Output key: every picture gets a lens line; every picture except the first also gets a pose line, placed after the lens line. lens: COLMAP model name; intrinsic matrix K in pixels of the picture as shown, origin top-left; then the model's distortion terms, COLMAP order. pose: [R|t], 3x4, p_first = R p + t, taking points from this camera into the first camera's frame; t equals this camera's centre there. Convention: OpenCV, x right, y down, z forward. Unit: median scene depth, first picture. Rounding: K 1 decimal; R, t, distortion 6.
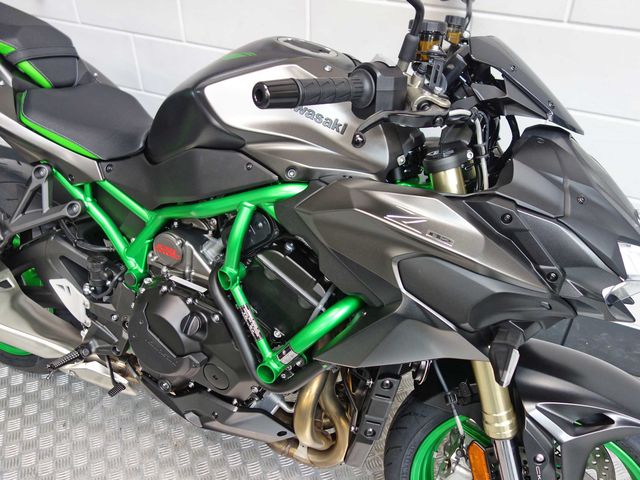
lens RADIAL K [[563.6, 0, 322.1], [0, 563.6, 244.8], [0, 0, 1]] dist [0.004311, 0.005701]
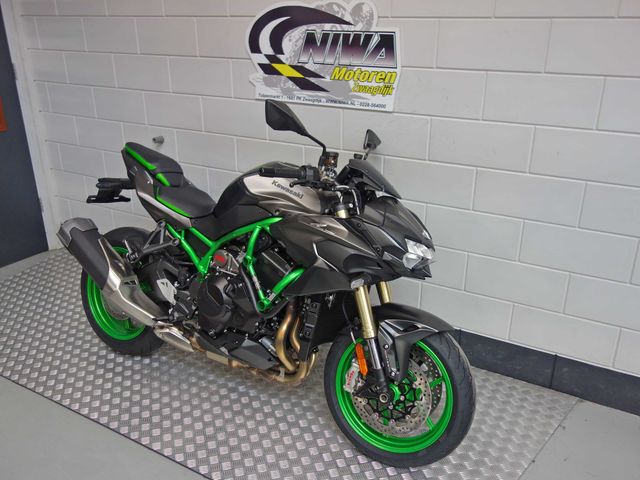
lens RADIAL K [[563.6, 0, 322.1], [0, 563.6, 244.8], [0, 0, 1]] dist [0.004311, 0.005701]
pose [[0.996803, 0.027455, -0.075030, 0.264844], [-0.046263, 0.963993, -0.261873, 0.515840], [0.065138, 0.264507, 0.962181, -1.026308]]
